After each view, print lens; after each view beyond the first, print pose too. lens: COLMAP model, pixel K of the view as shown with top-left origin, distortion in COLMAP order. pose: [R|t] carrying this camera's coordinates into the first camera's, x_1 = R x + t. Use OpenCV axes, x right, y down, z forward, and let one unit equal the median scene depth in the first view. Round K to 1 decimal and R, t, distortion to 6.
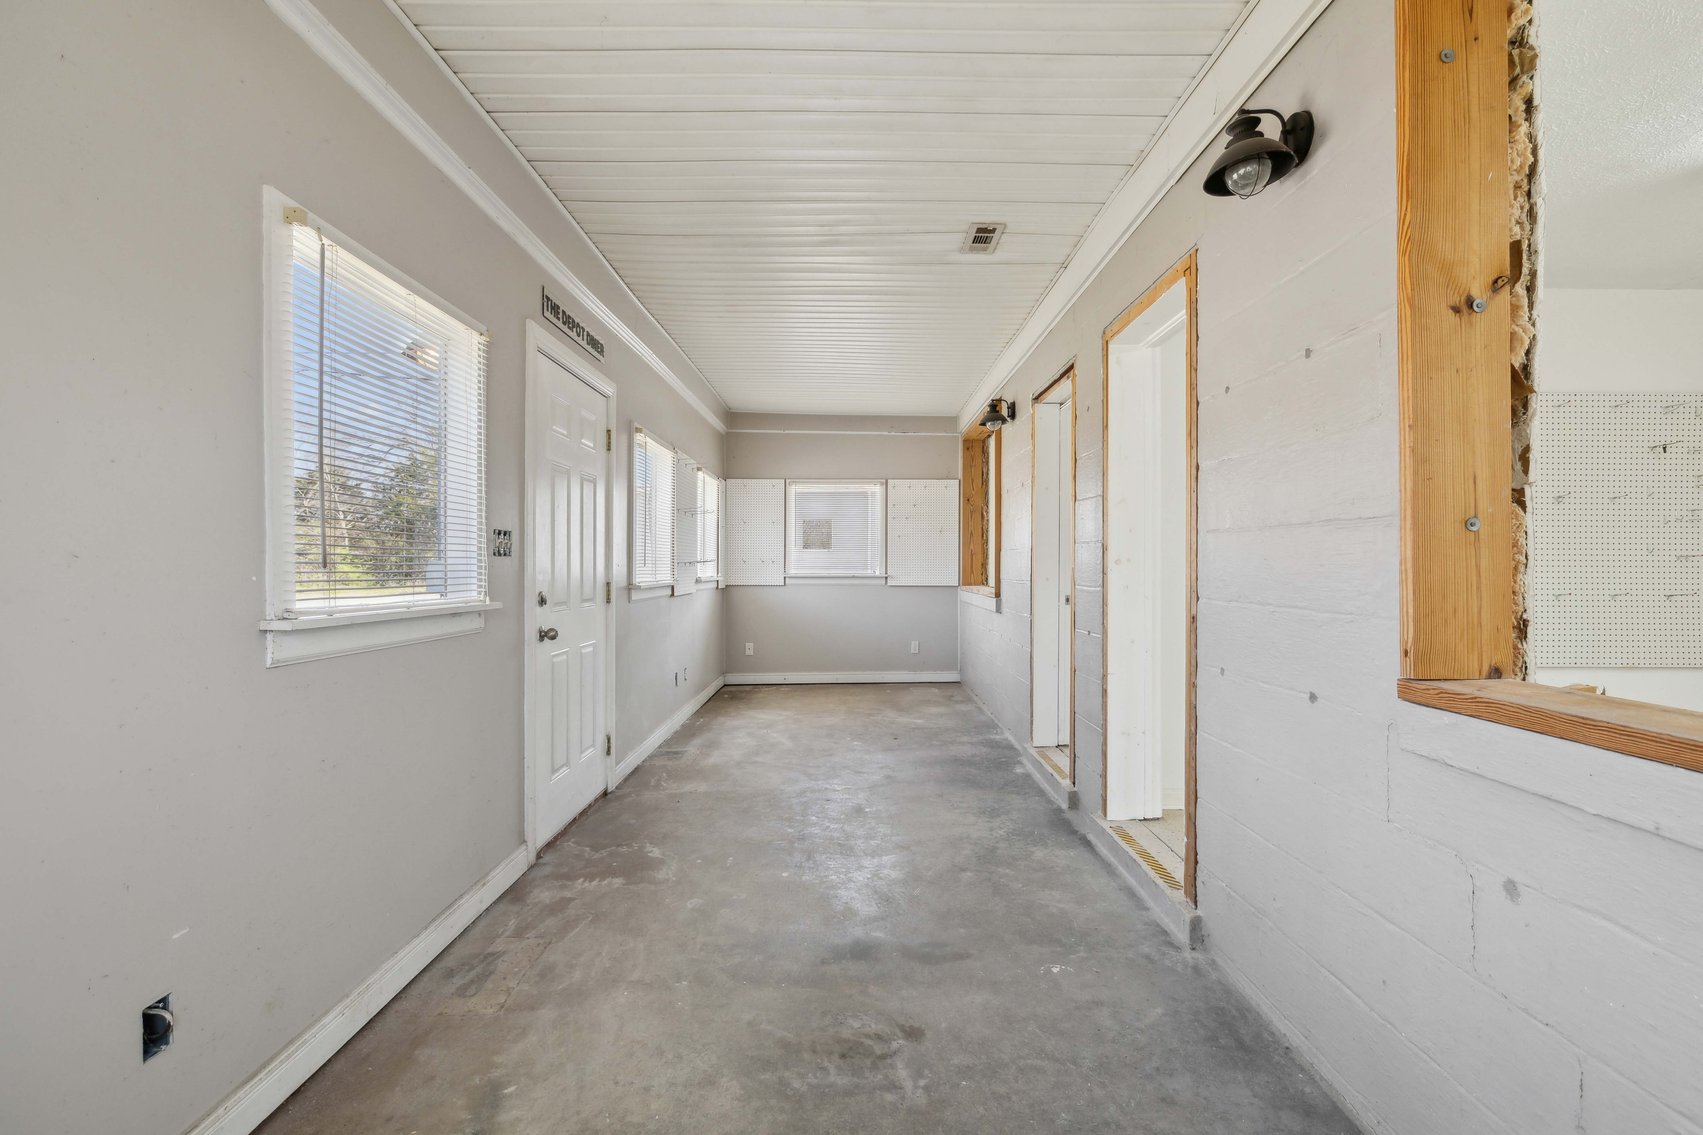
lens RADIAL K [[768.2, 0, 850.8], [0, 768.2, 572.6], [0, 0, 1]] dist [-0.008373, 0.000019]
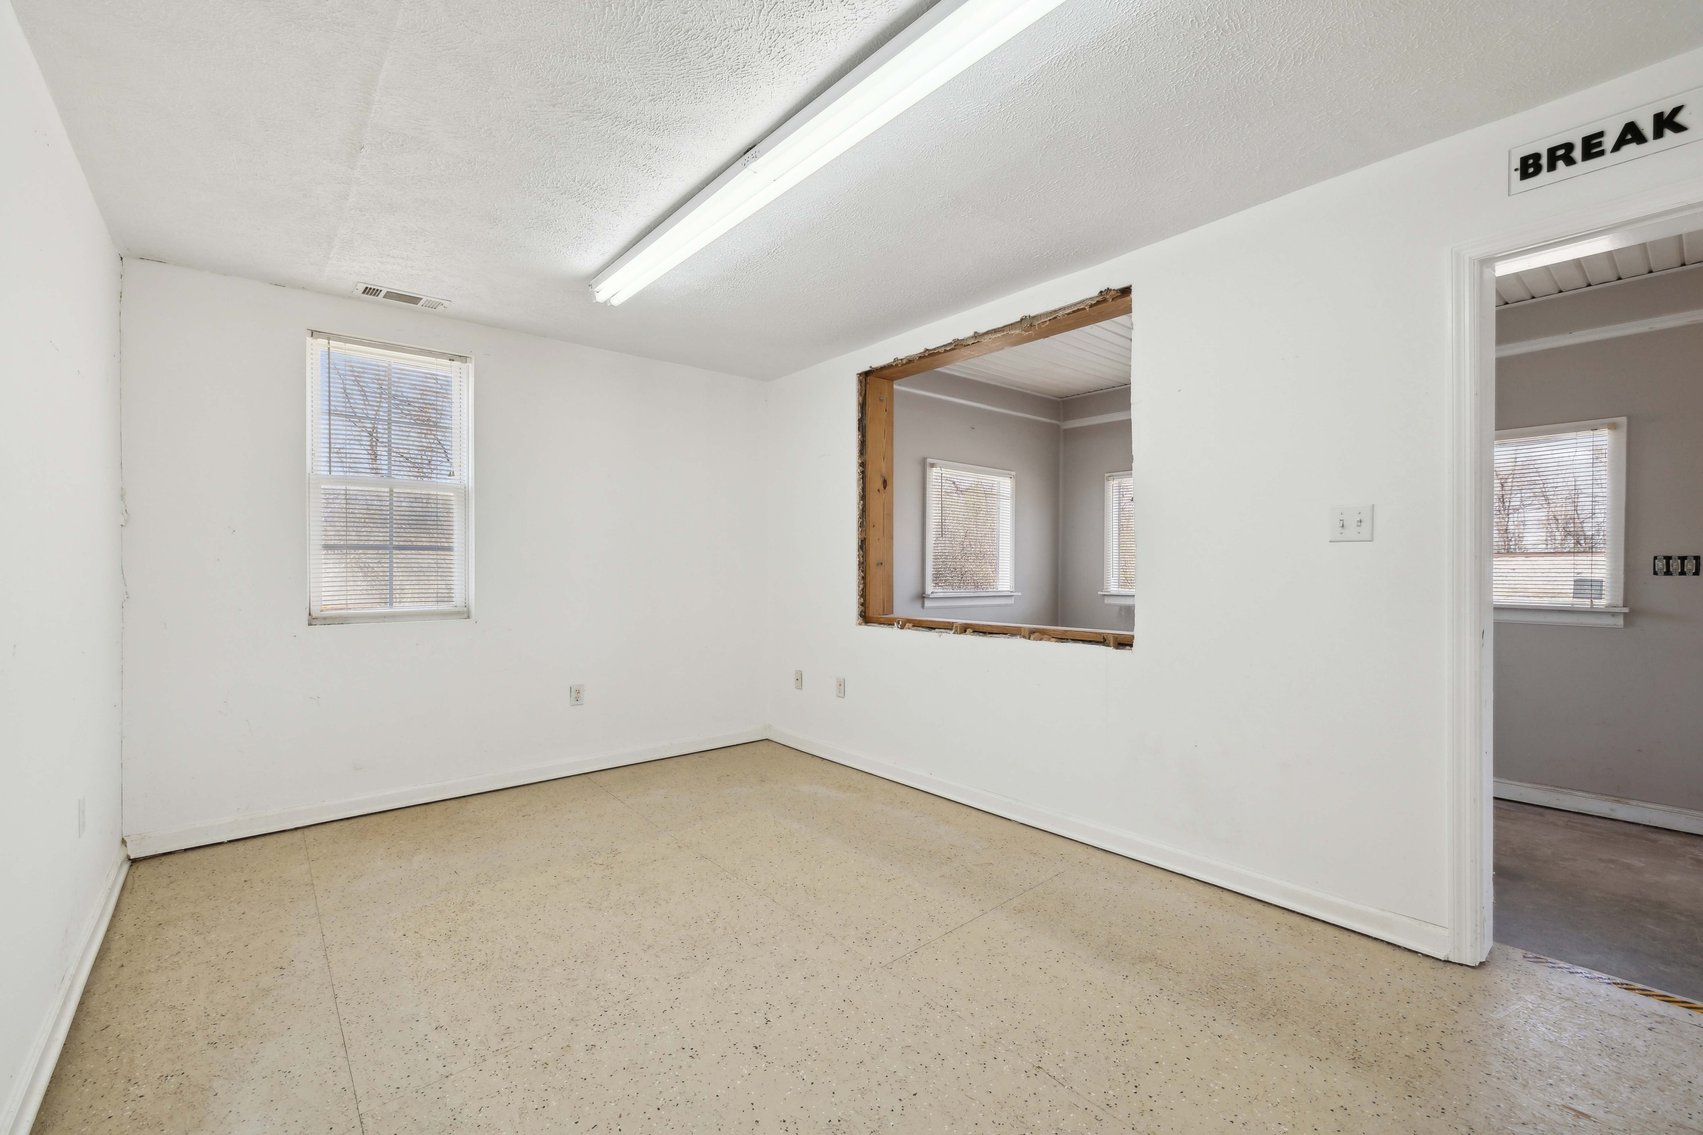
lens RADIAL K [[717.5, 0, 853.6], [0, 717.5, 577.1], [0, 0, 1]] dist [0.000076, 0.000081]
pose [[-0.760614, 0.003227, -0.649196, 1.339549], [-0.009916, 0.999813, 0.016588, -0.024197], [0.649129, 0.019055, -0.760440, 0.961683]]
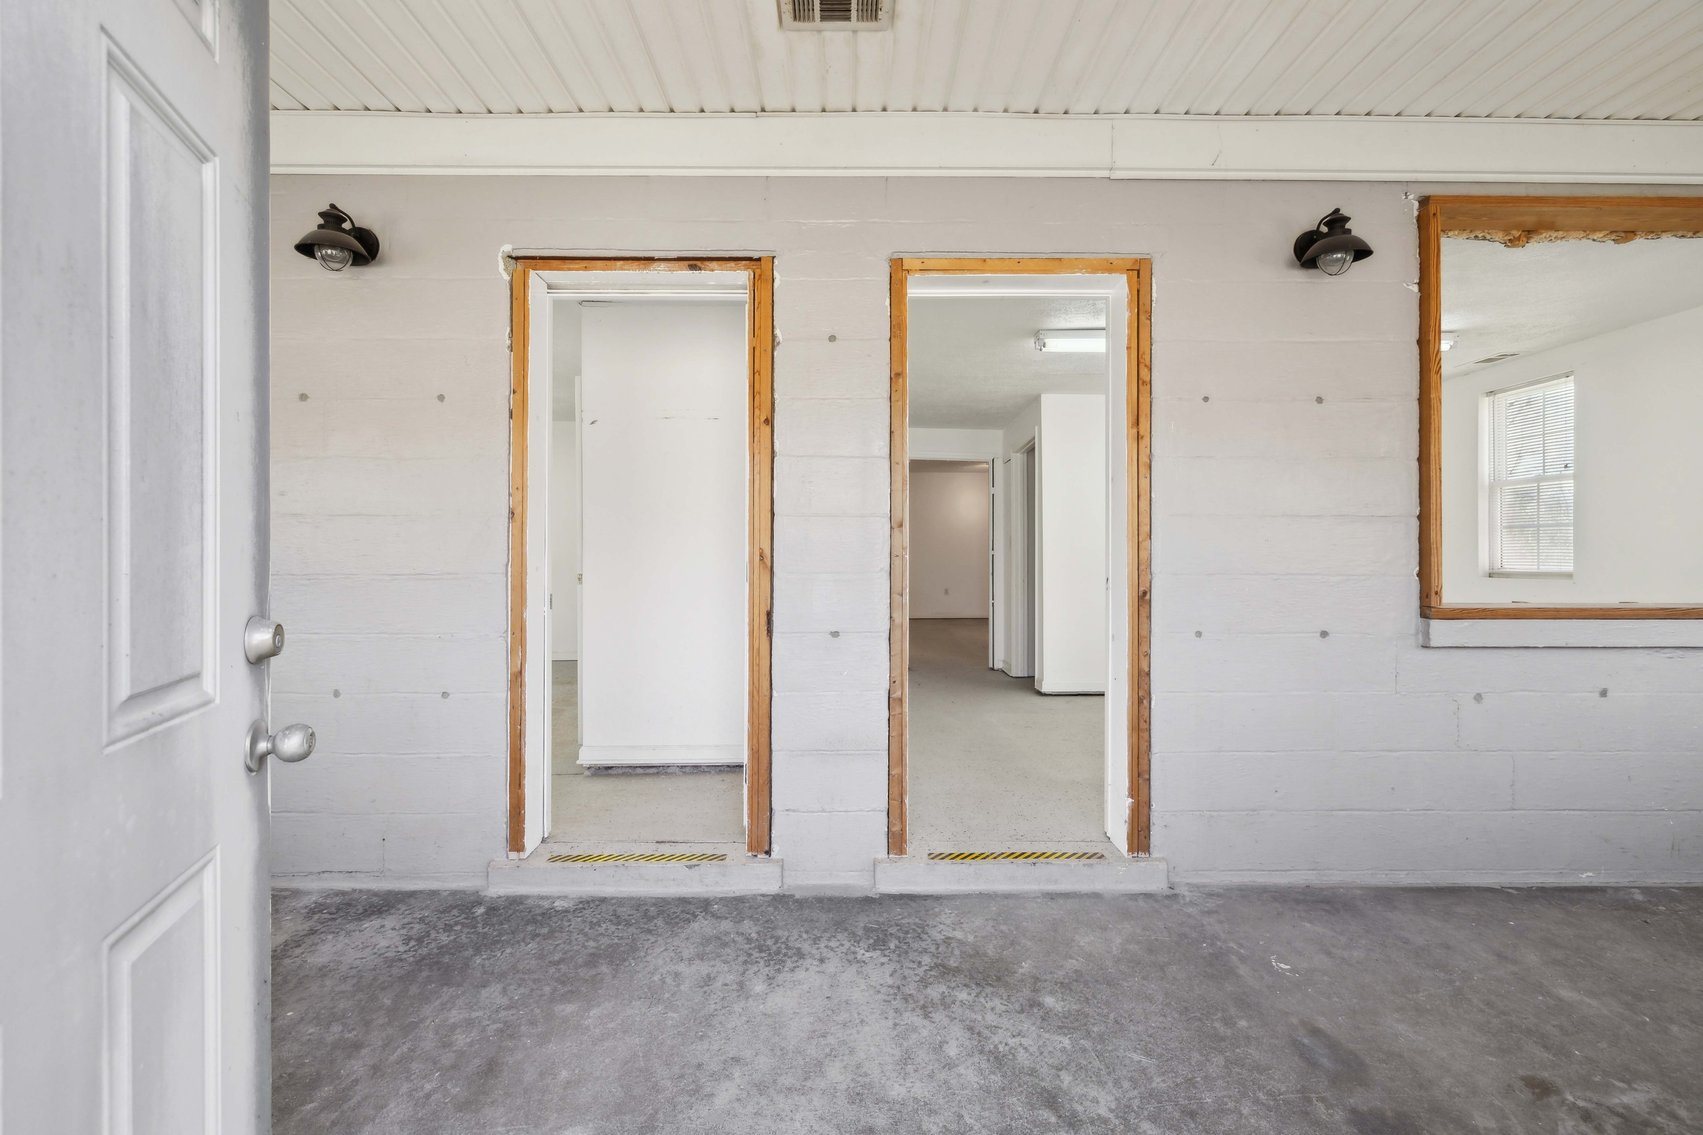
lens RADIAL K [[717.5, 0, 849.6], [0, 717.5, 560.9], [0, 0, 1]] dist [0.001821, 0.000312]
pose [[-0.009718, -0.004438, 0.999943, -0.466800], [0.010999, 0.999929, 0.004545, 0.002877], [-0.999892, 0.011043, -0.009669, 1.161613]]
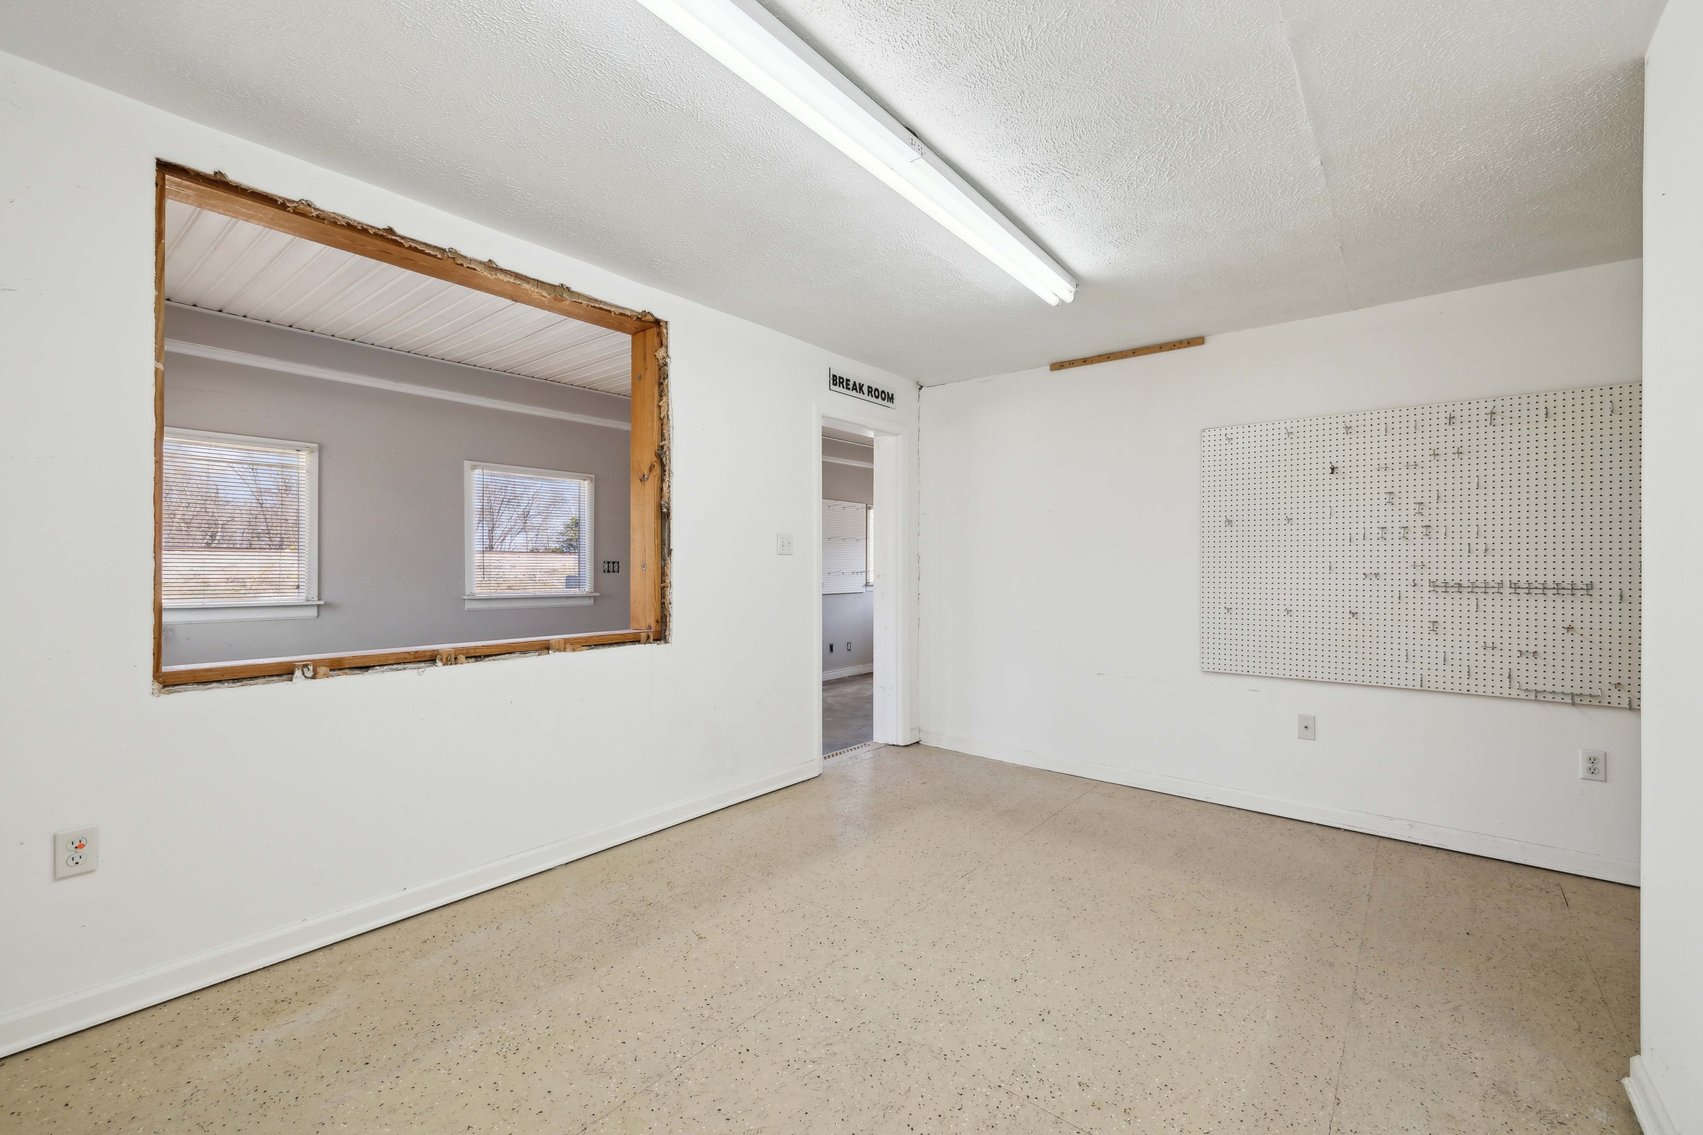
lens RADIAL K [[711.6, 0, 854.0], [0, 711.6, 569.1], [0, 0, 1]] dist [0.002127, 0.000284]
pose [[0.782262, 0.000013, -0.622950, 1.327501], [-0.005228, 0.999965, -0.006543, -0.021554], [0.622928, 0.008375, 0.782234, -0.180558]]
